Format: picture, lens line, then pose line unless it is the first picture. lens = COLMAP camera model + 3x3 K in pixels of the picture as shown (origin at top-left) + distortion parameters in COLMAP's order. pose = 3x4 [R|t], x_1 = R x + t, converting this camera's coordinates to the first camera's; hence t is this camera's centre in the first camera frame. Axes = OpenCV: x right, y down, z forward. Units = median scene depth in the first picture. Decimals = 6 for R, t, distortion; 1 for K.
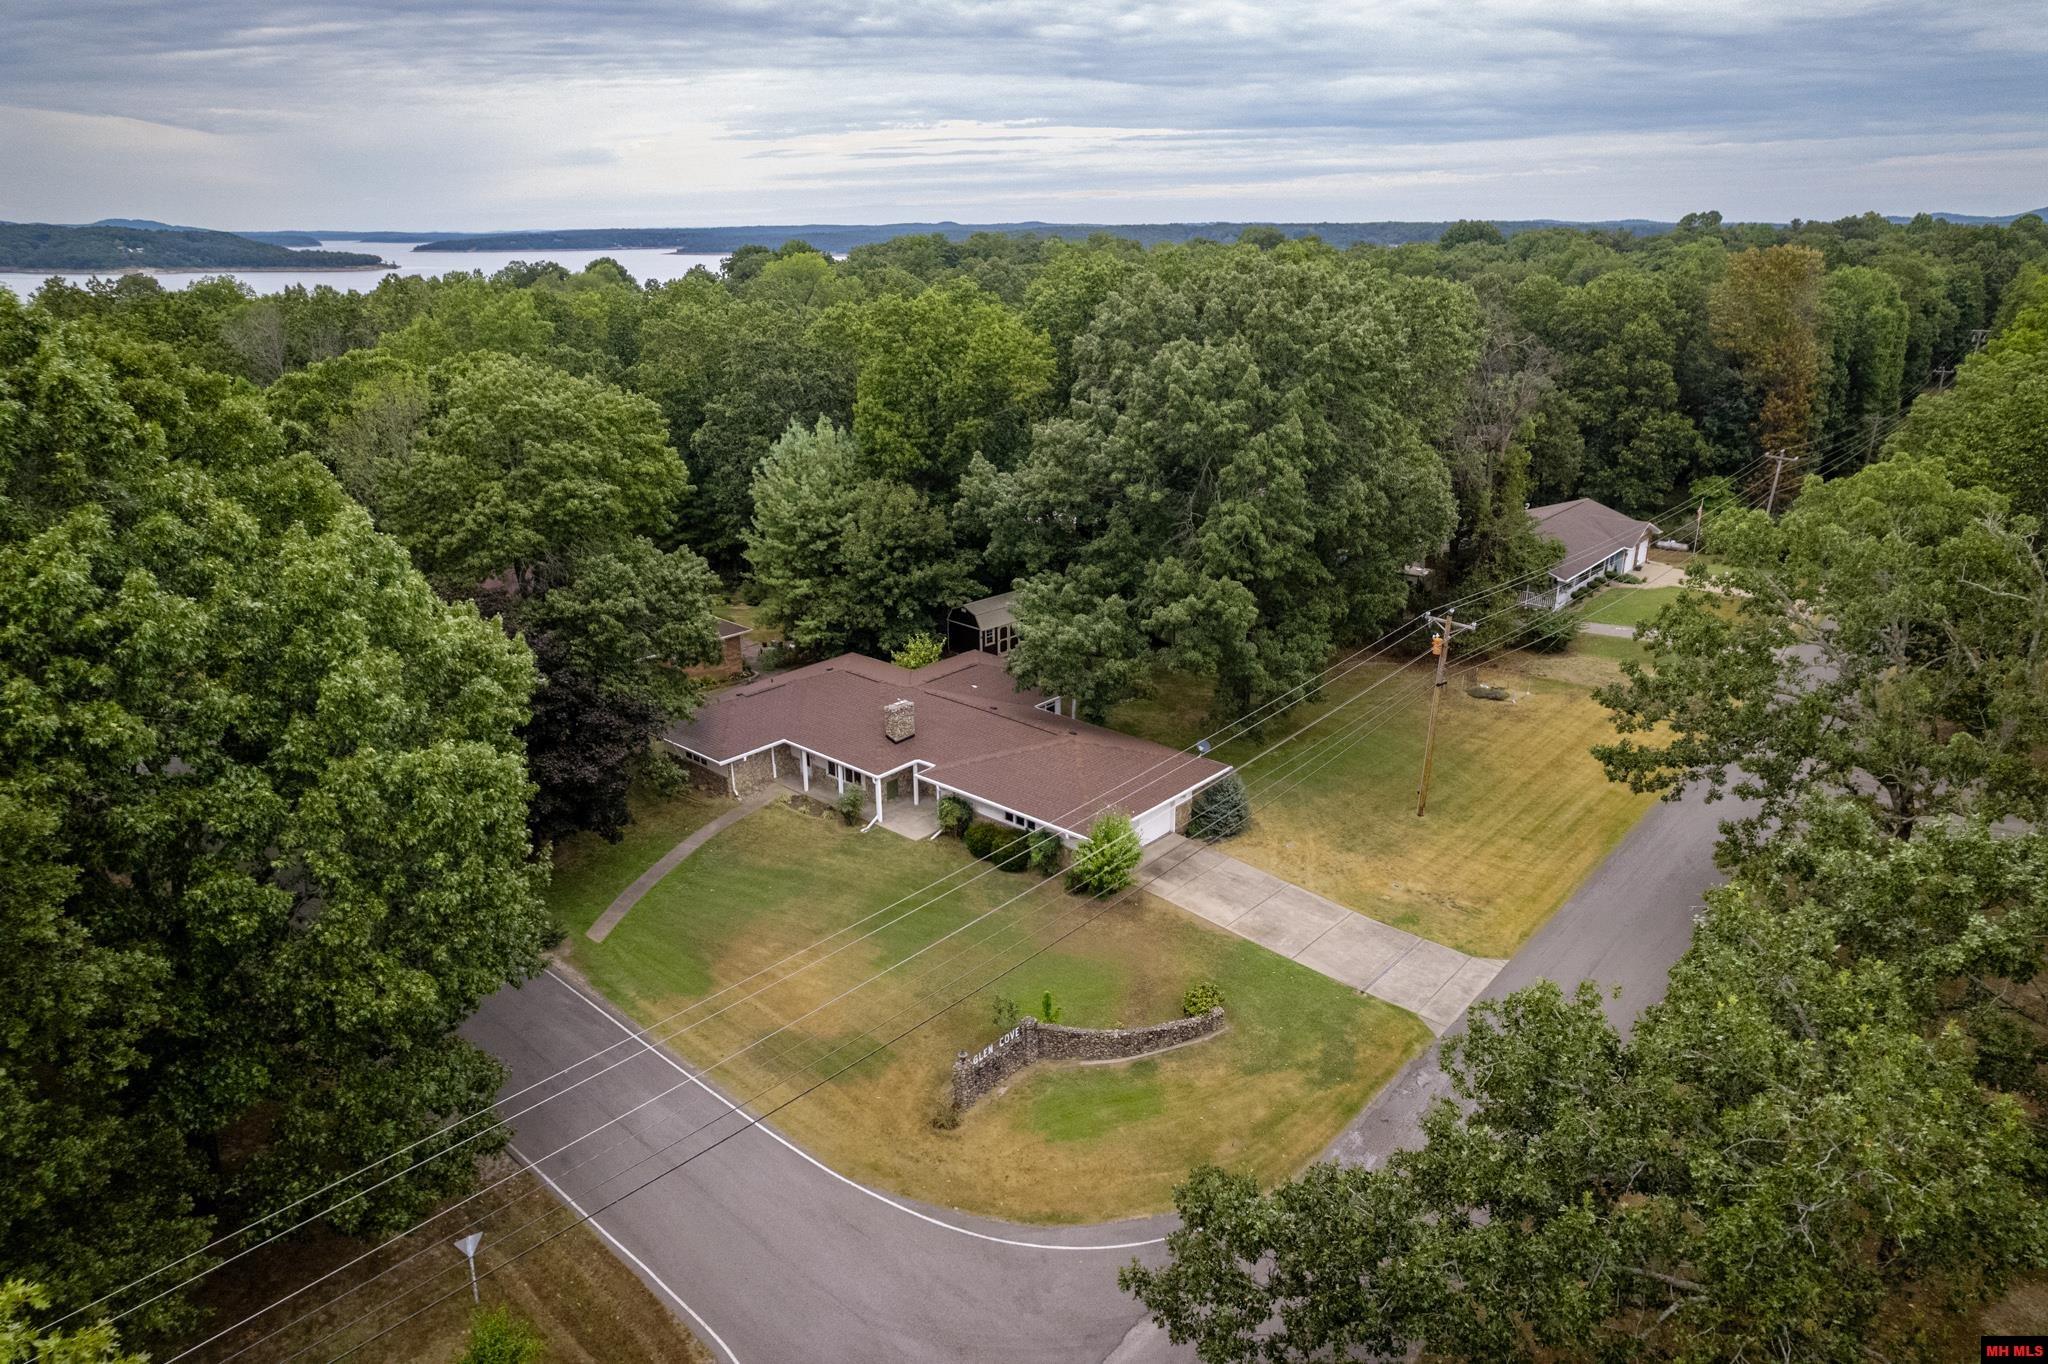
lens RADIAL K [[1333.0, 0, 1024.0], [0, 1333.0, 682.0], [0, 0, 1]] dist [-0.073002, 0.086343]
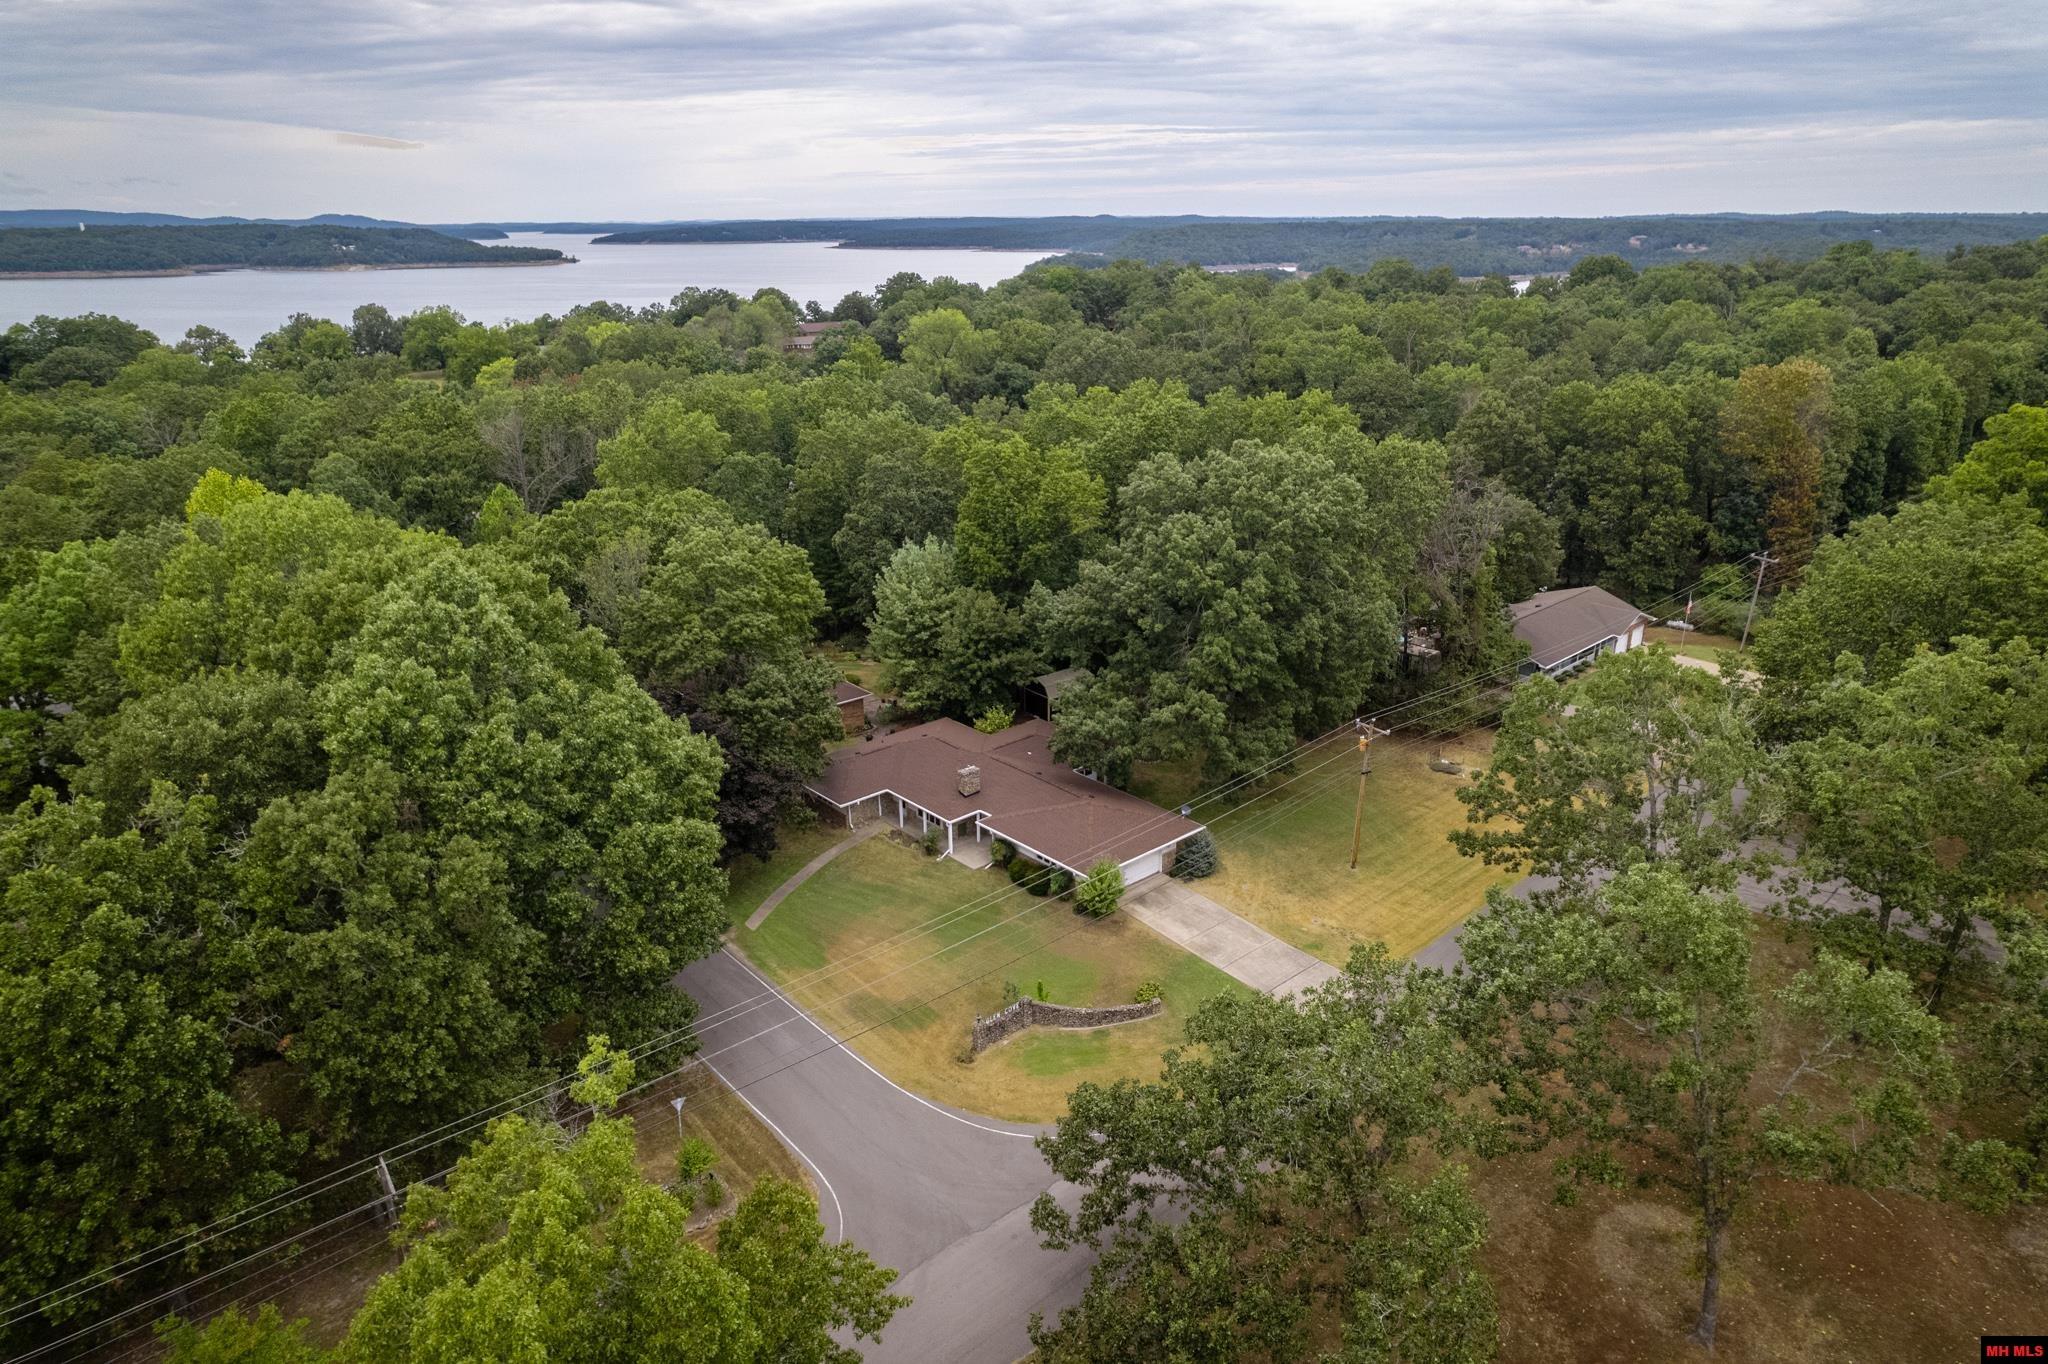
lens RADIAL K [[1333.0, 0, 1024.0], [0, 1333.0, 682.0], [0, 0, 1]] dist [-0.073002, 0.086343]
pose [[0.993620, 0.038662, -0.105950, 0.111218], [-0.037811, 0.999235, 0.010033, -0.093458], [0.106257, -0.005963, 0.994321, -0.389708]]
